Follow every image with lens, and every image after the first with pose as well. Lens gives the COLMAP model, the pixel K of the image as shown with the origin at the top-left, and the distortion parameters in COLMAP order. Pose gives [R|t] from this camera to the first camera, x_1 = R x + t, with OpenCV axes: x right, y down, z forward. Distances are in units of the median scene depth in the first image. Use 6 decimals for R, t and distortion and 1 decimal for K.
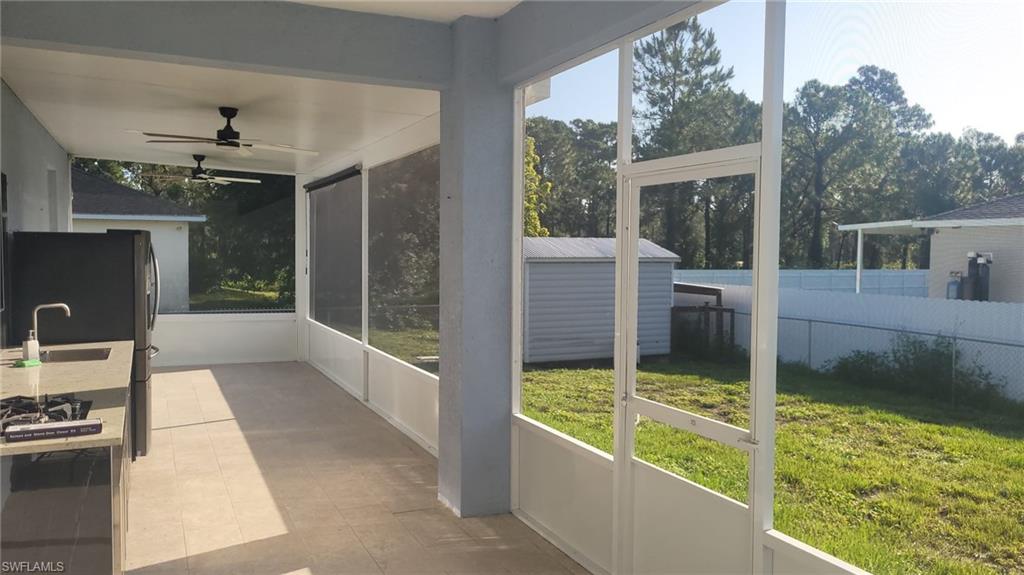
lens RADIAL K [[762.4, 0, 508.0], [0, 762.4, 283.6], [0, 0, 1]] dist [0.027581, -0.021737]
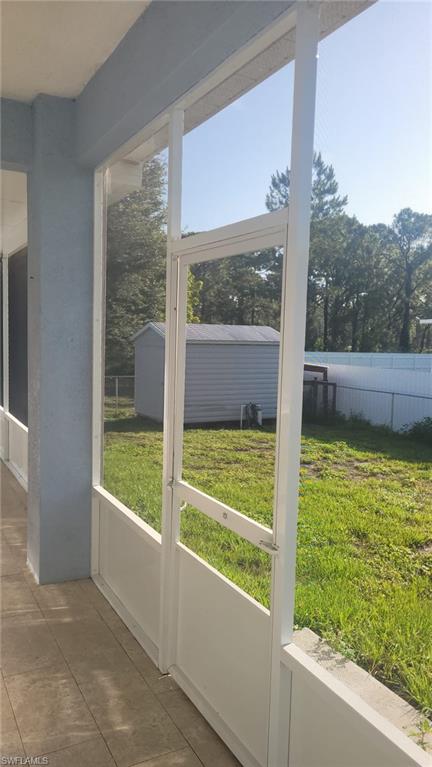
lens RADIAL K [[571.1, 0, 217.0], [0, 571.1, 388.2], [0, 0, 1]] dist [0.027581, -0.021737]
pose [[0.997860, 0.014273, 0.063816, 0.086052], [-0.017426, 0.998640, 0.049129, -0.004366], [-0.063028, -0.050136, 0.996752, 0.142383]]
